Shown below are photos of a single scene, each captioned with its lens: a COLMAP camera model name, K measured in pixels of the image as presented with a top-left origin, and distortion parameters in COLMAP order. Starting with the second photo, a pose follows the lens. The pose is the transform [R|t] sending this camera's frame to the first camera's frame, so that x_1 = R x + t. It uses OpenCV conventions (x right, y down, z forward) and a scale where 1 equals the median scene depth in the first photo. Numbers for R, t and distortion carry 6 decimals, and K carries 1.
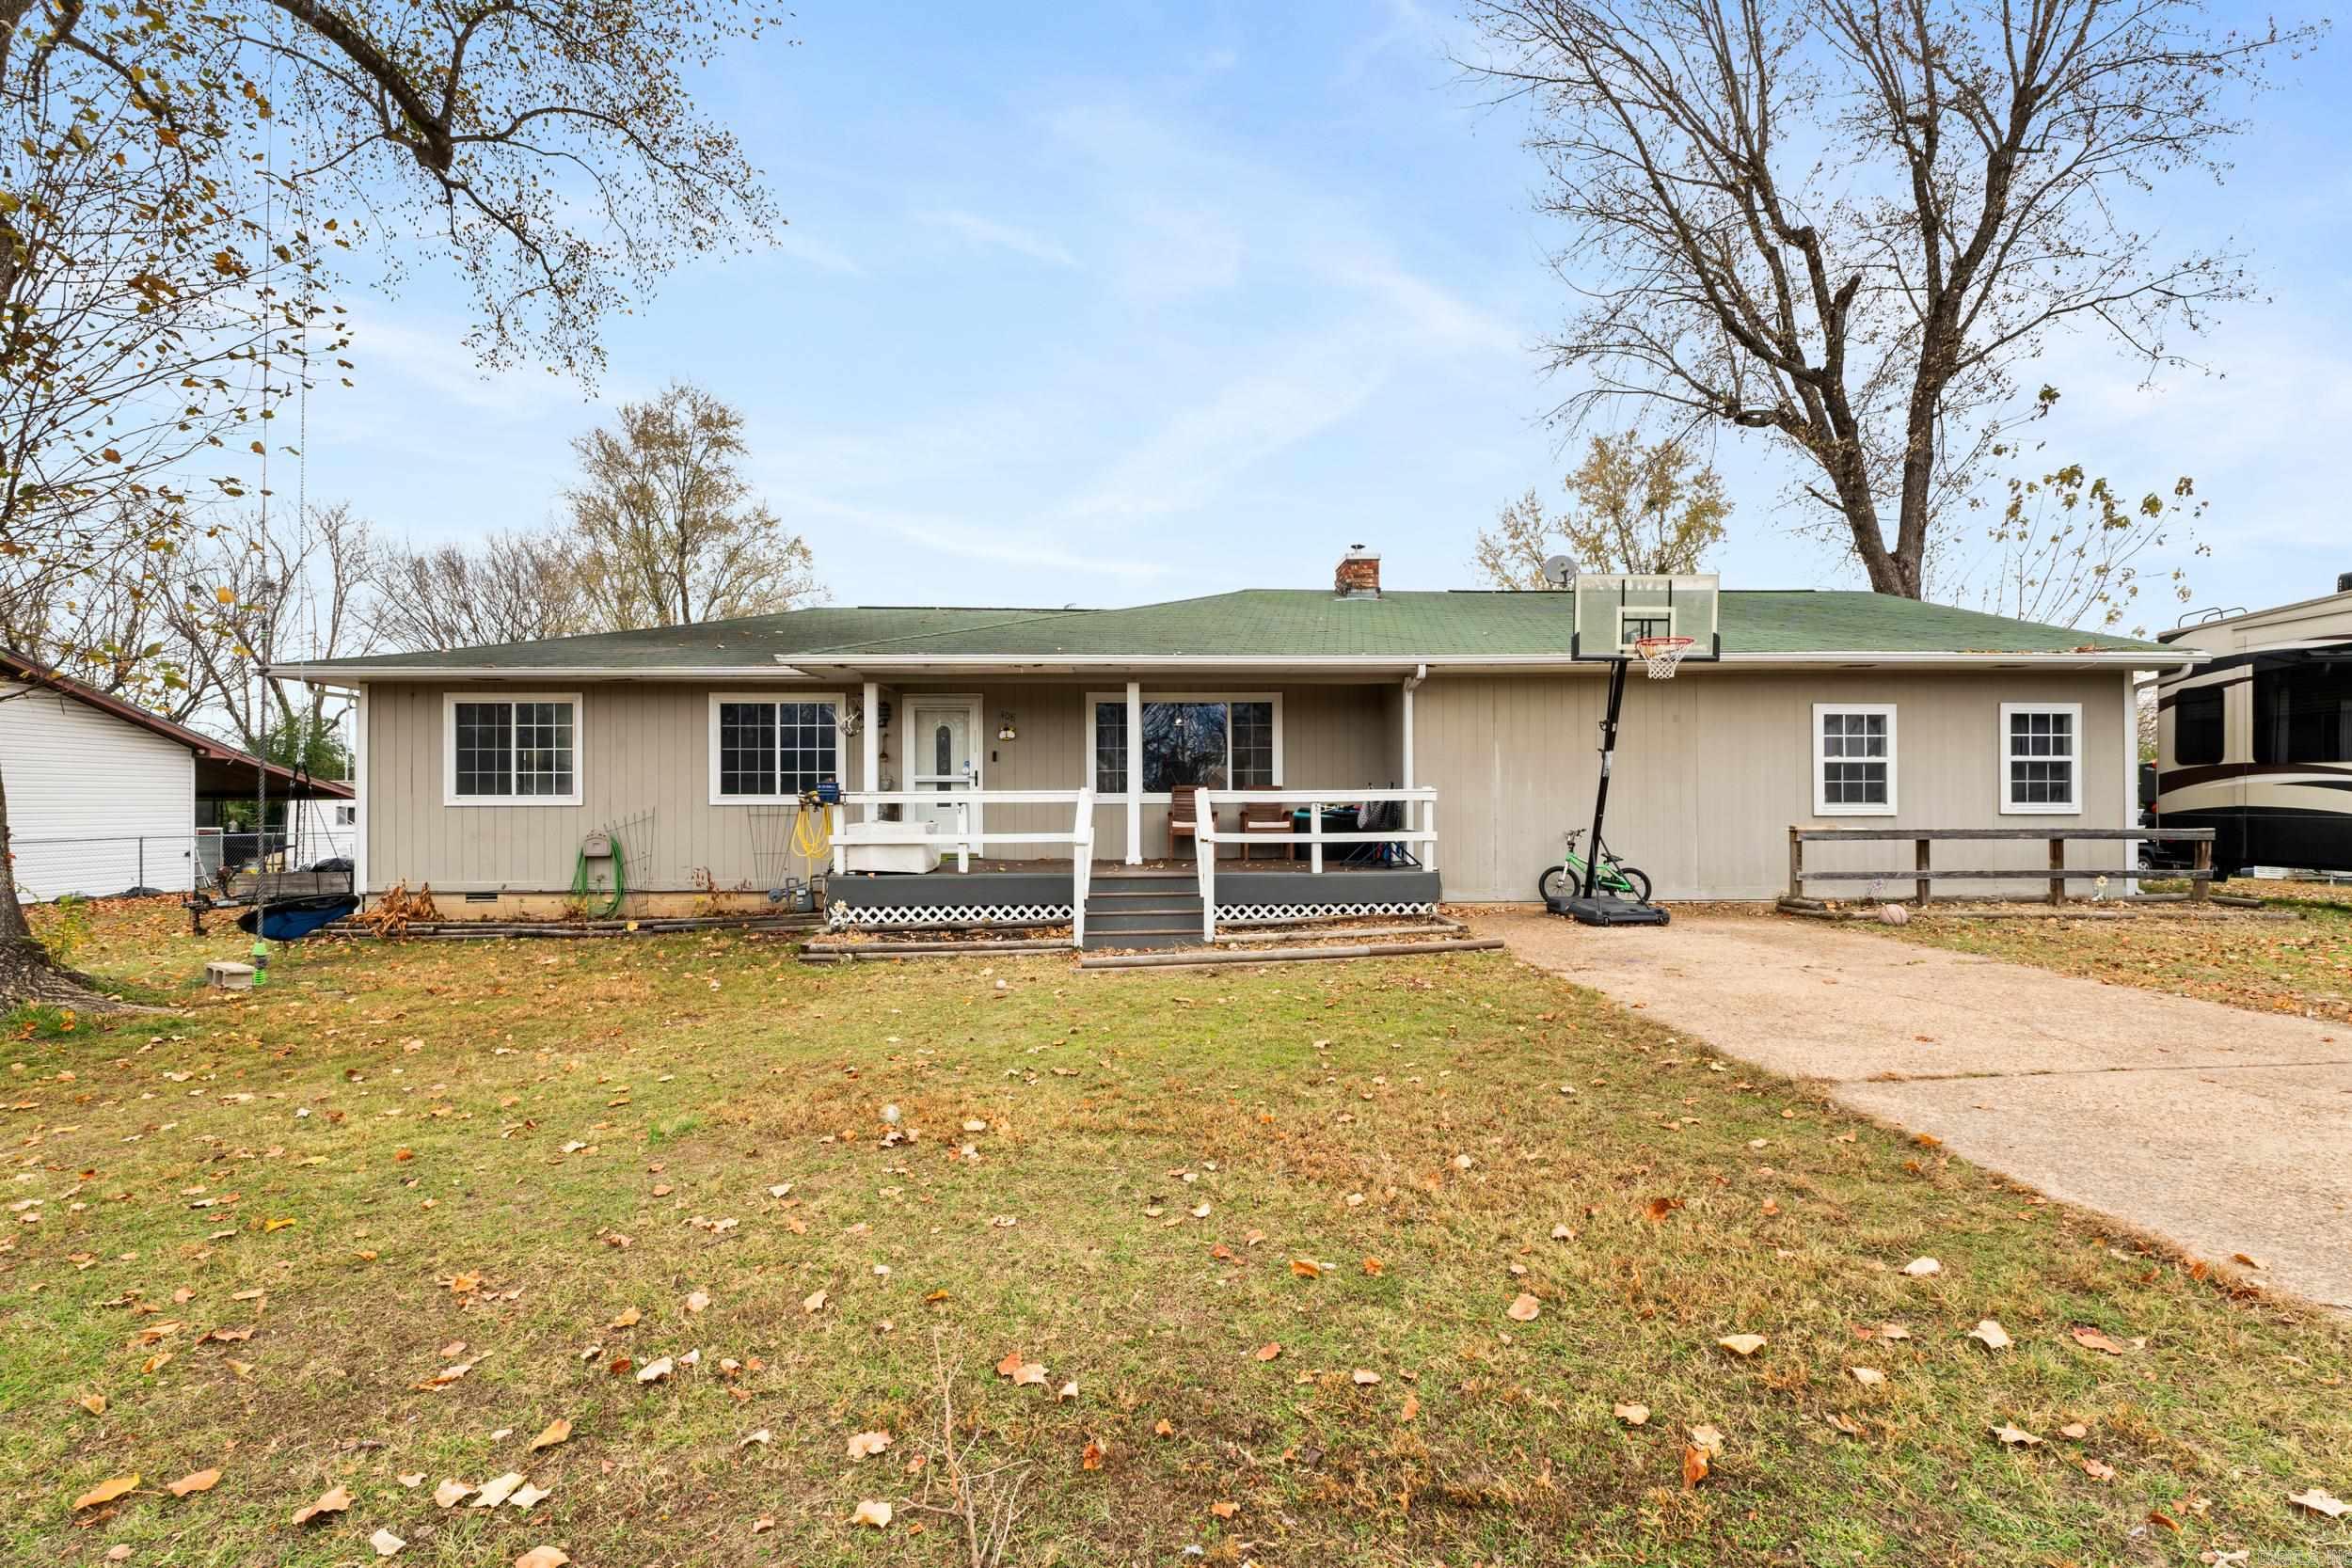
lens RADIAL K [[1003.6, 0, 1191.1], [0, 1003.6, 781.9], [0, 0, 1]] dist [0.000856, -0.000650]
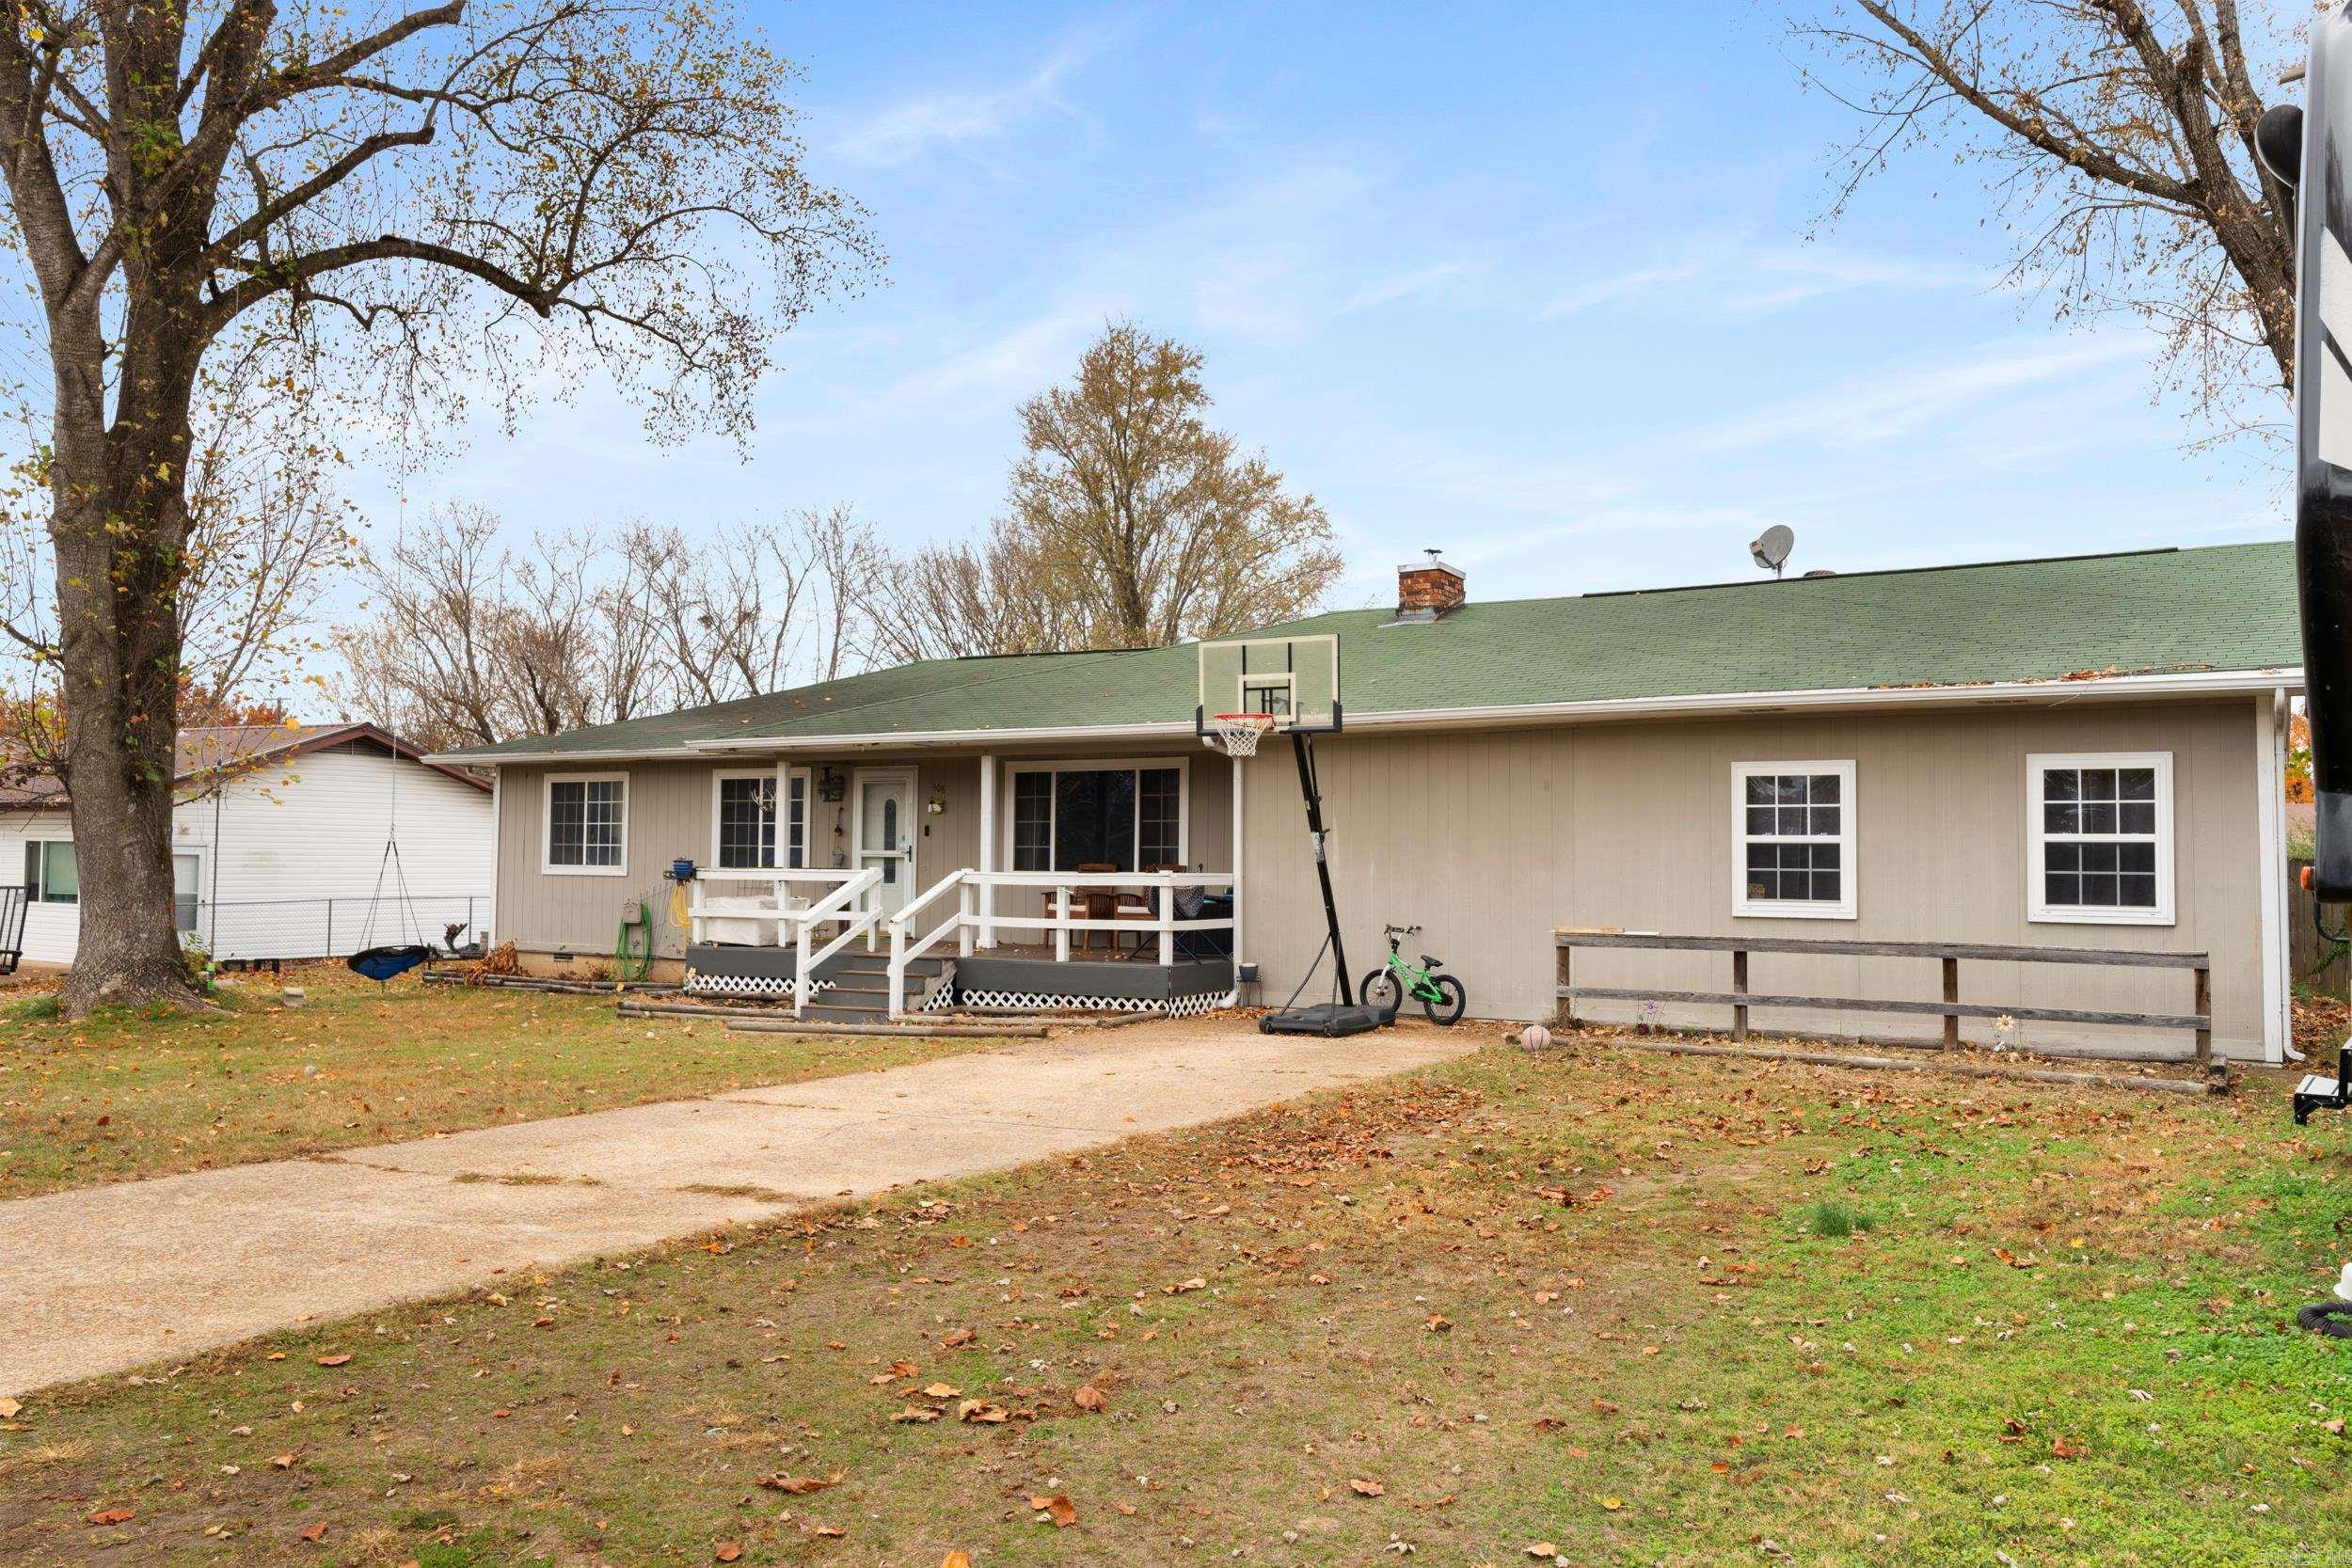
lens RADIAL K [[1714.7, 0, 1178.8], [0, 1714.7, 791.2], [0, 0, 1]] dist [-0.004736, 0.001237]
pose [[0.842263, -0.010706, -0.538961, 0.933451], [-0.008347, 0.999424, -0.032896, -0.012680], [0.539002, 0.032206, 0.841688, -0.243160]]
